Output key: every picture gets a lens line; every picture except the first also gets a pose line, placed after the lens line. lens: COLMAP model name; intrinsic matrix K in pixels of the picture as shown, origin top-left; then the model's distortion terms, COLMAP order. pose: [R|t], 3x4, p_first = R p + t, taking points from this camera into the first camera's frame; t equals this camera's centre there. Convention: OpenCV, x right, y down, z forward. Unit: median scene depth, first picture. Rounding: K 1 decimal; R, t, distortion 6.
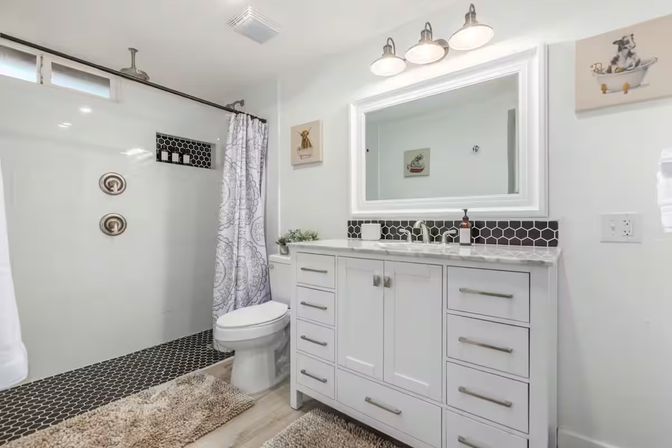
lens RADIAL K [[305.5, 0, 338.0], [0, 305.5, 222.3], [0, 0, 1]] dist [-0.003380, -0.000563]
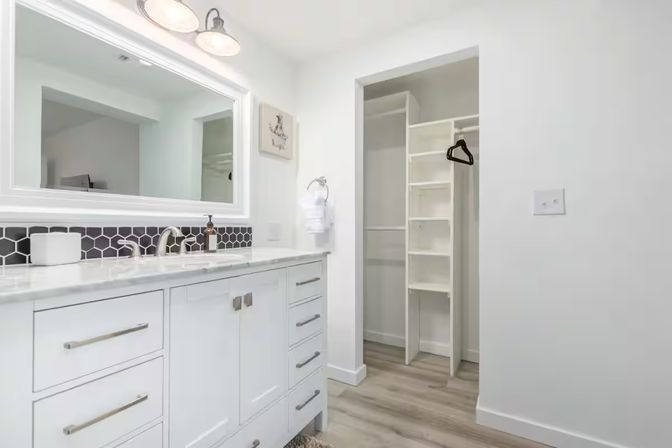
lens RADIAL K [[305.5, 0, 338.3], [0, 305.5, 224.0], [0, 0, 1]] dist [-0.003380, -0.000563]
pose [[-0.136597, 0.008331, 0.990592, -0.599506], [0.007128, 0.999947, -0.007427, -0.004674], [-0.990601, 0.006046, -0.136650, 0.739886]]
